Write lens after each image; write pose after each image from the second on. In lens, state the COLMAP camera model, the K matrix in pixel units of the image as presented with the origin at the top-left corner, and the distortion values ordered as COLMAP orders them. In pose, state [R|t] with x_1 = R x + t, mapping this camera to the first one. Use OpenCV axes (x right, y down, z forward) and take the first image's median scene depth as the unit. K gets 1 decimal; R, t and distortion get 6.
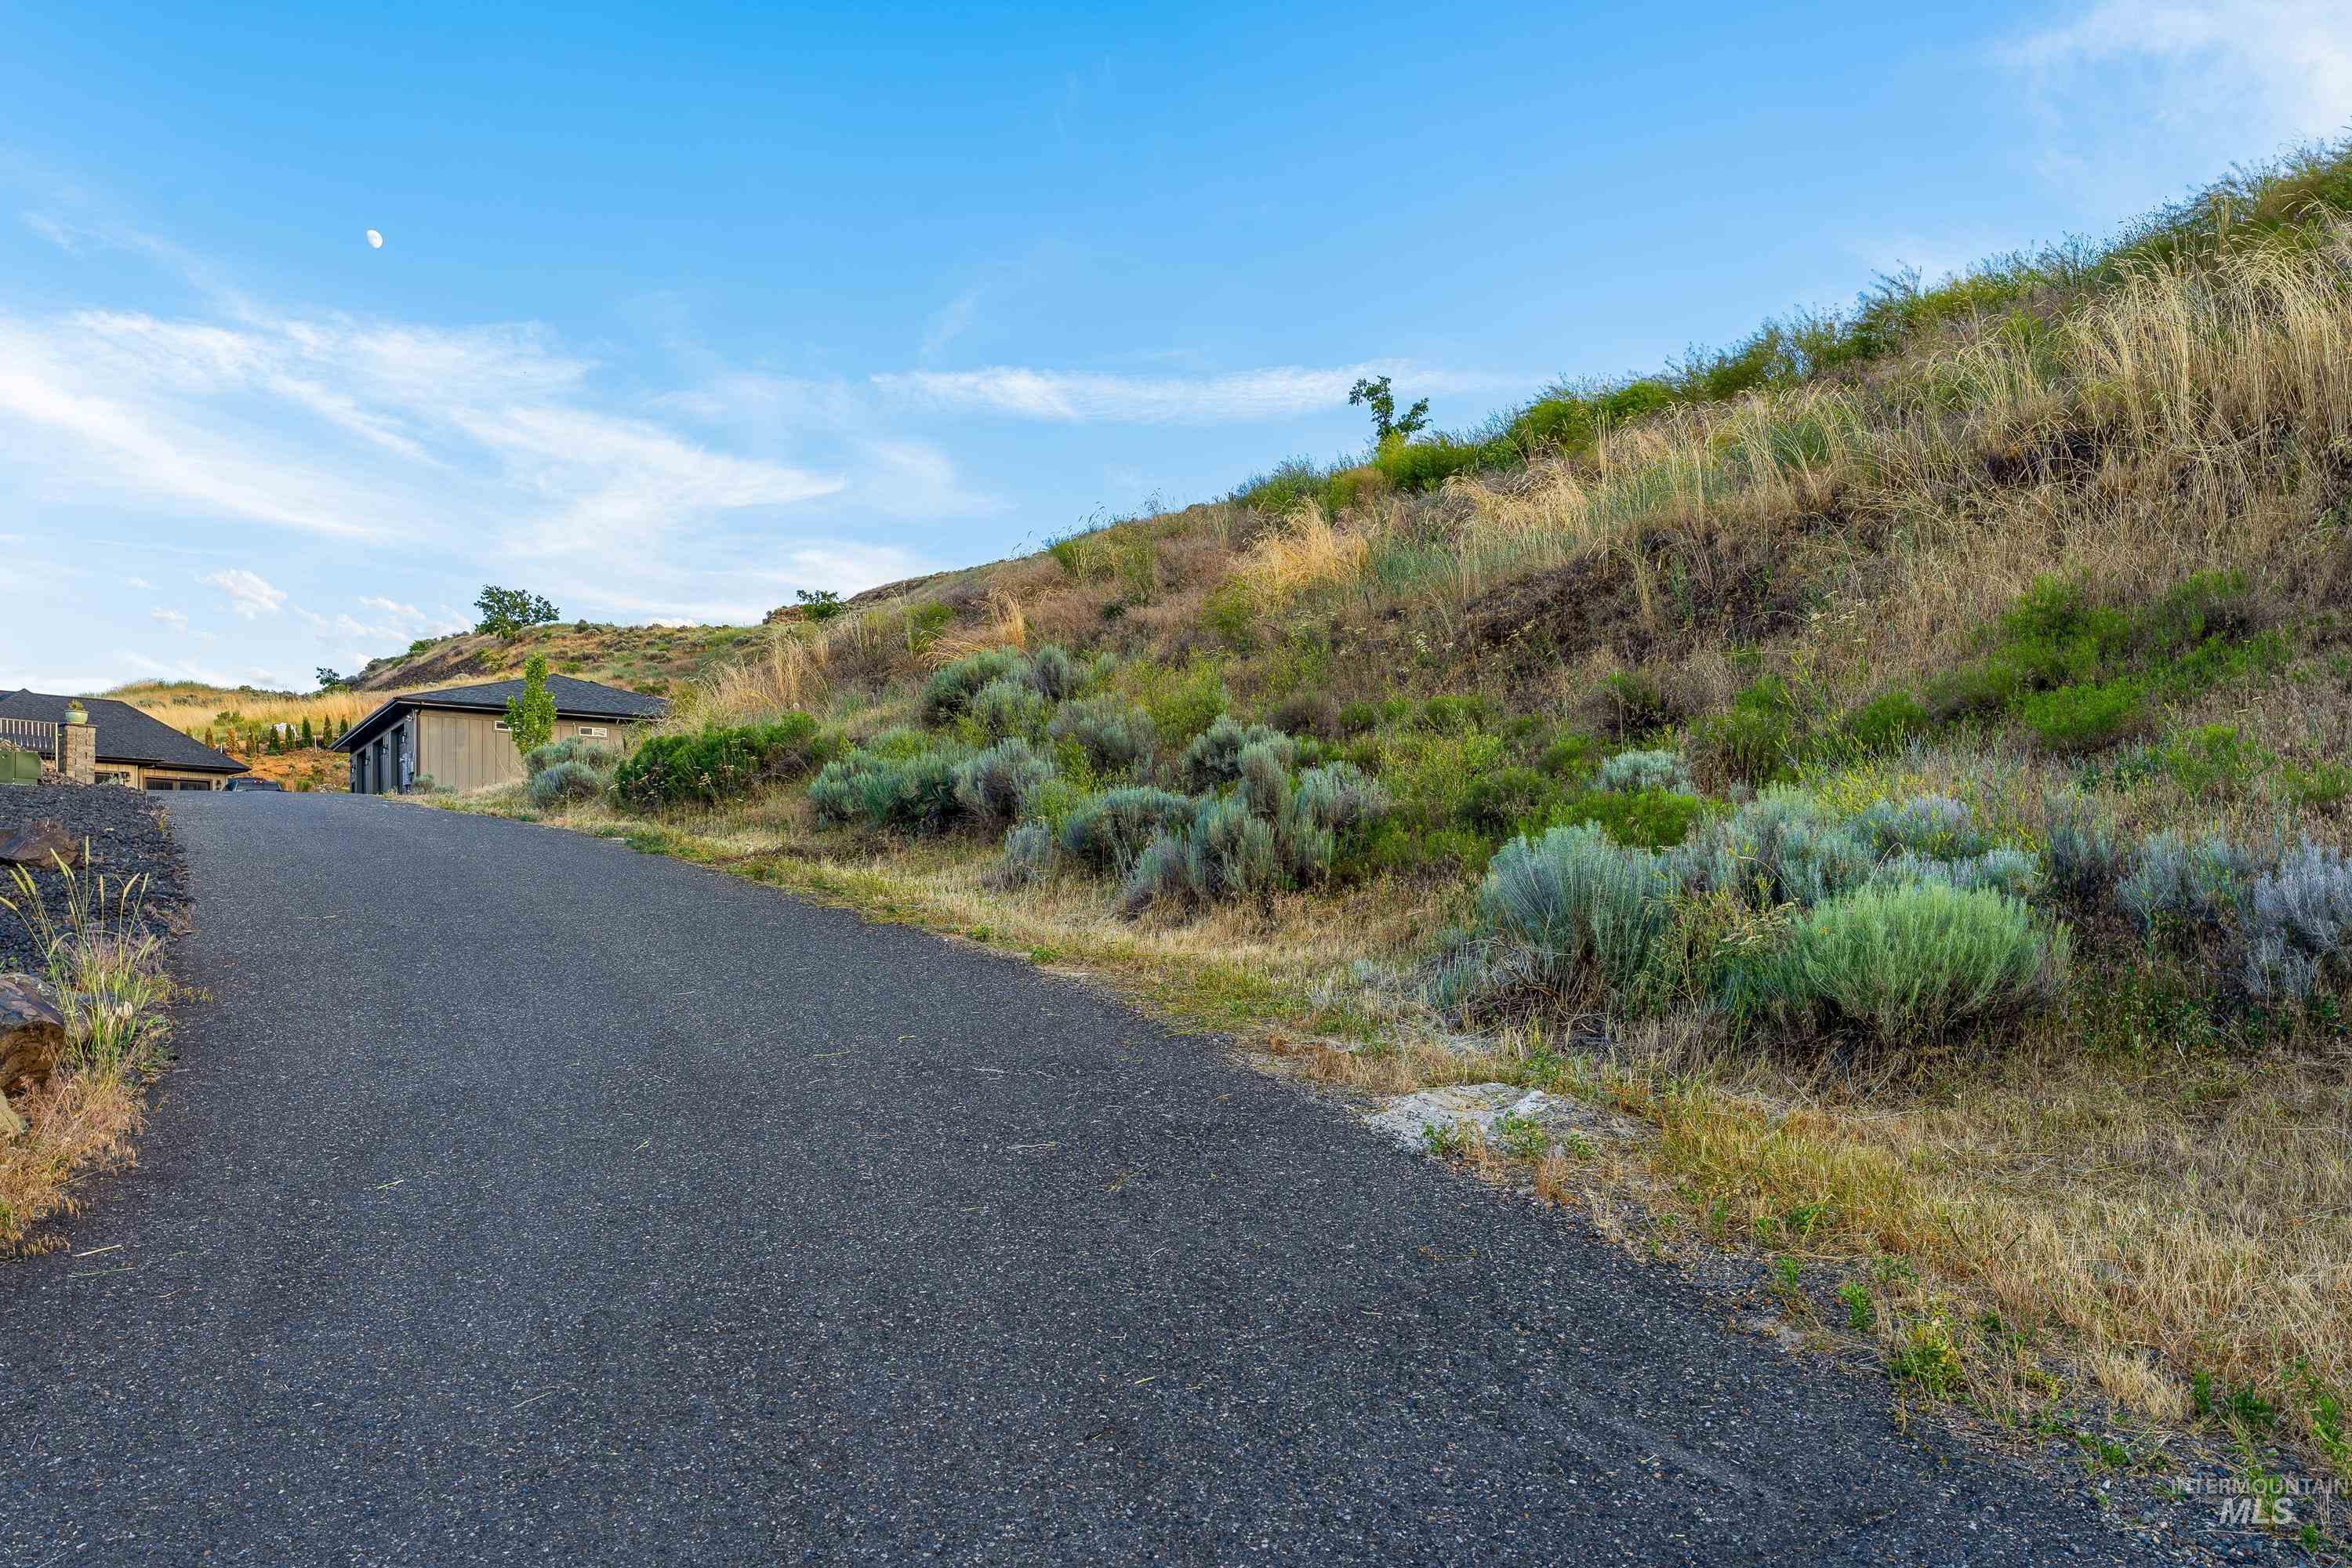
lens RADIAL K [[1489.9, 0, 1174.7], [0, 1489.9, 840.0], [0, 0, 1]] dist [-0.002009, 0.000248]
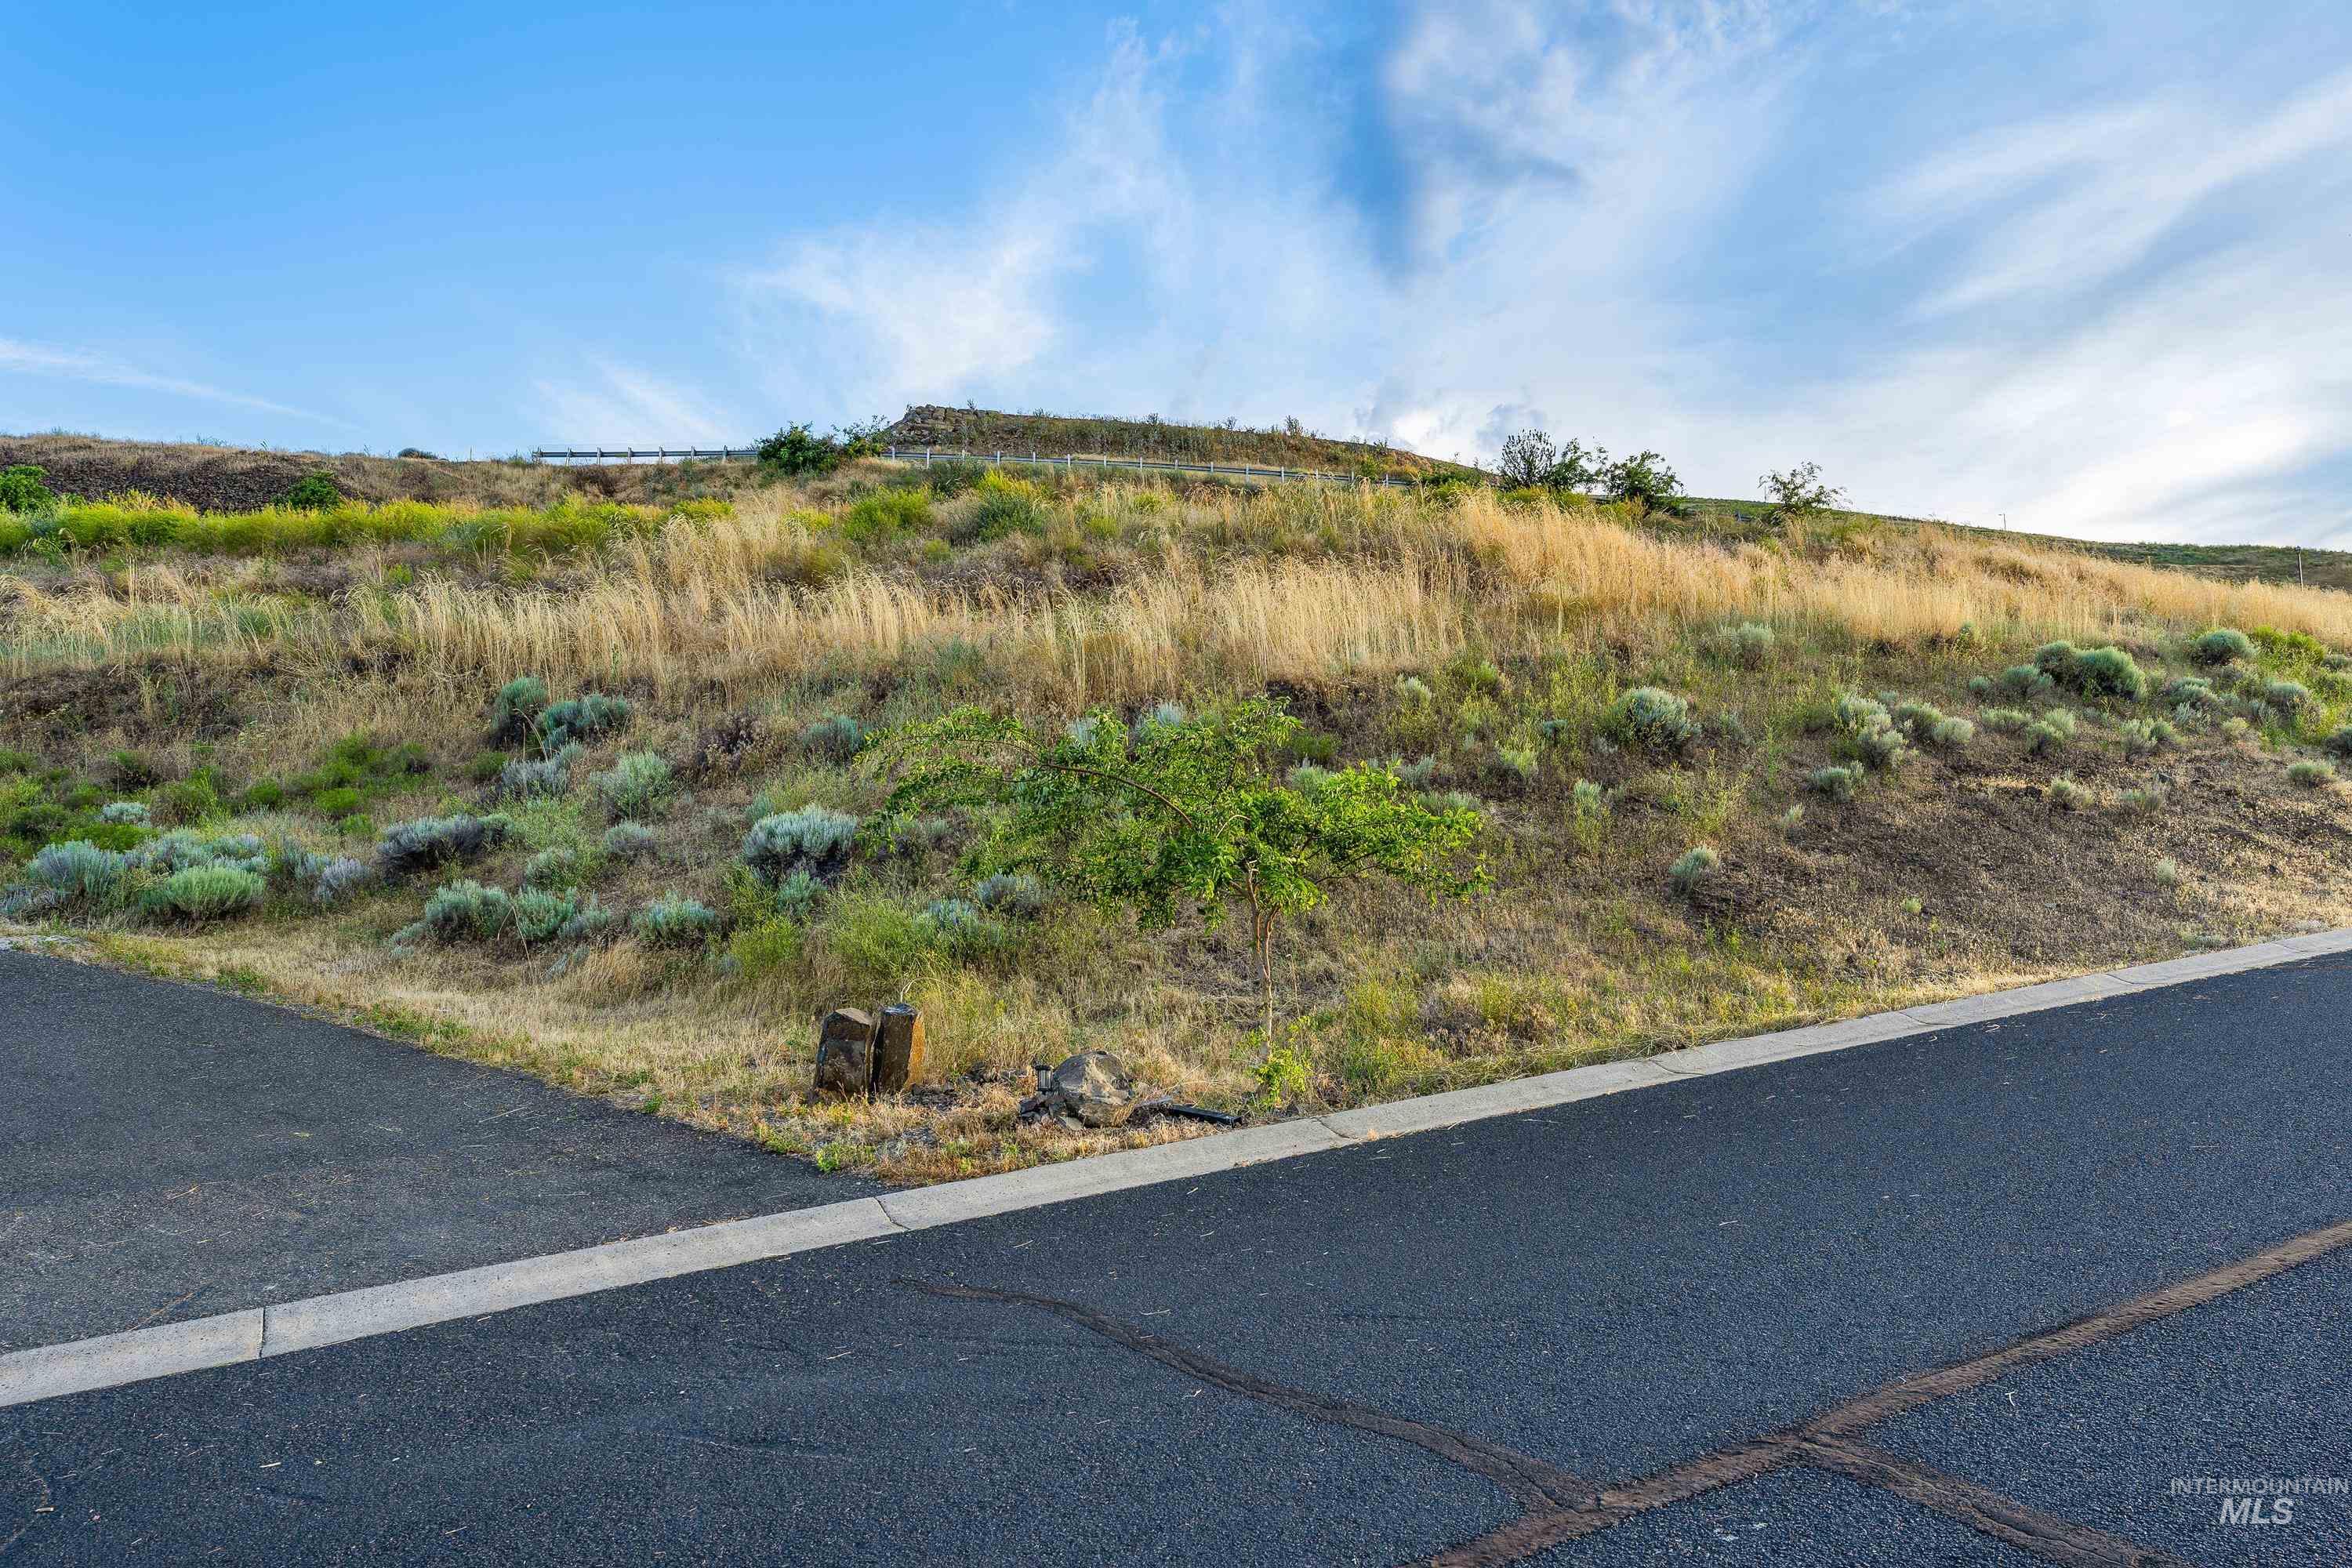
lens RADIAL K [[1489.9, 0, 1174.7], [0, 1489.9, 840.0], [0, 0, 1]] dist [-0.002009, 0.000248]
pose [[0.637392, 0.043895, 0.769288, -0.300416], [-0.040690, 0.998901, -0.023283, -0.017548], [-0.769464, -0.016462, 0.638478, -1.256809]]
